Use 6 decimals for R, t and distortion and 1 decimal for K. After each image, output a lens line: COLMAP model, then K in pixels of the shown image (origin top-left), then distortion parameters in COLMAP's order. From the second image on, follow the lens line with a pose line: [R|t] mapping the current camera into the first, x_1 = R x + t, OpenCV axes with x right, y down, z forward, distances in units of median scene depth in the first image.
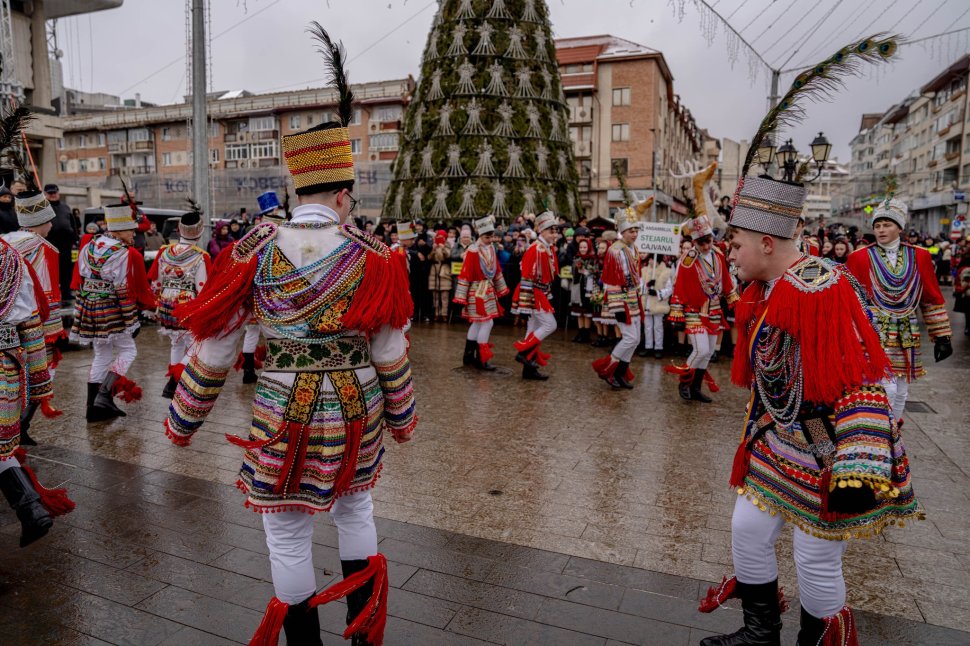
lens RADIAL K [[638.8, 0, 480.9], [0, 638.8, 320.2], [0, 0, 1]] dist [-0.064875, 0.019560]
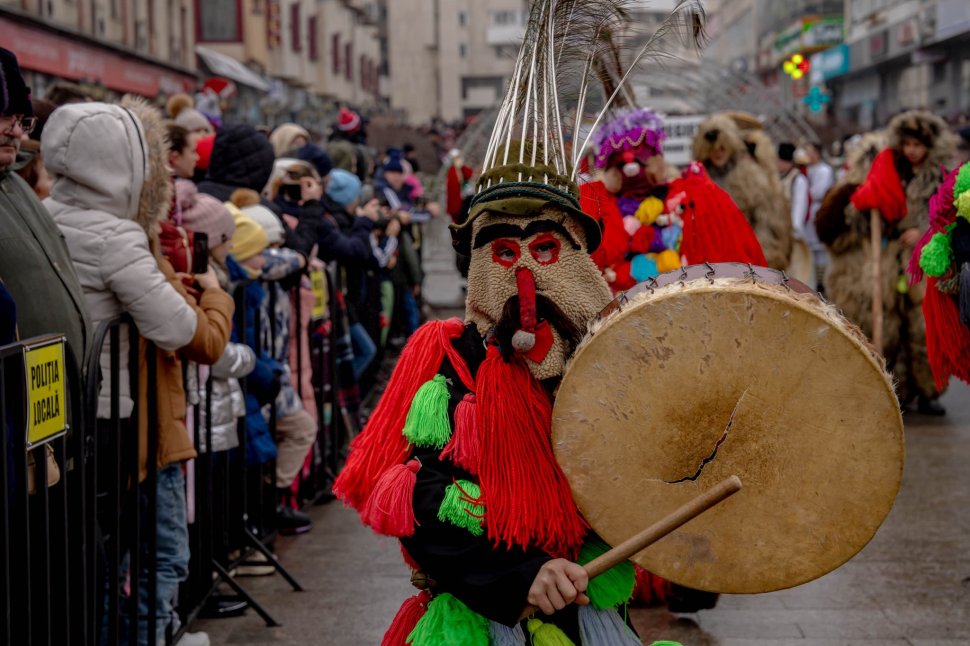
lens RADIAL K [[1787.0, 0, 482.6], [0, 1787.0, 322.3], [0, 0, 1]] dist [0.264269, 0.000000]
pose [[0.933941, -0.053612, 0.353384, 0.677744], [0.074301, 0.996210, -0.045230, -0.113132], [-0.349619, 0.068499, 0.934384, 1.013564]]
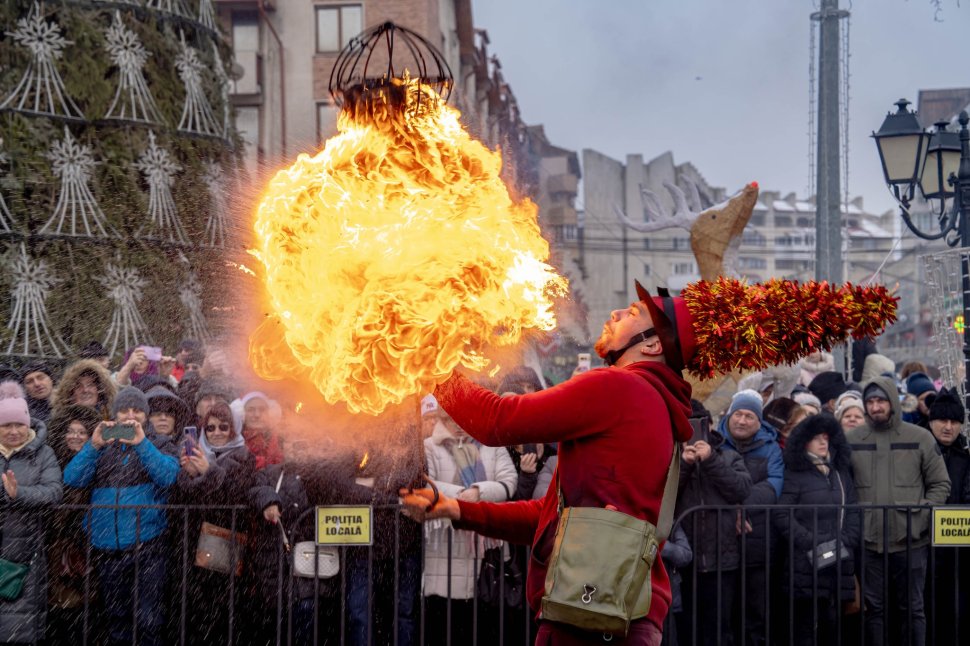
lens RADIAL K [[1787.0, 0, 480.7], [0, 1787.0, 332.2], [0, 0, 1]] dist [0.264269, 0.000000]
pose [[0.954122, -0.008586, 0.299295, -0.026244], [0.060974, 0.984215, -0.166144, -0.008725], [-0.293144, 0.176771, 0.939584, 0.067693]]
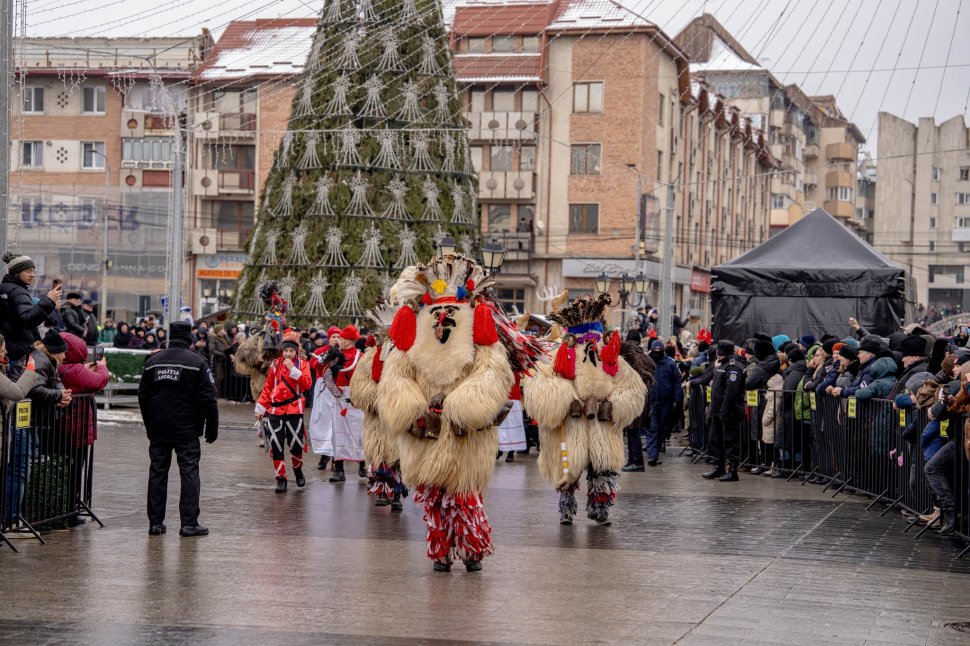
lens RADIAL K [[1787.0, 0, 483.7], [0, 1787.0, 319.7], [0, 0, 1]] dist [0.264269, 0.000000]
pose [[0.993851, 0.023339, 0.108235, -0.091649], [-0.008542, 0.990779, -0.135217, 0.142665], [-0.110393, 0.133461, 0.984887, -1.198744]]
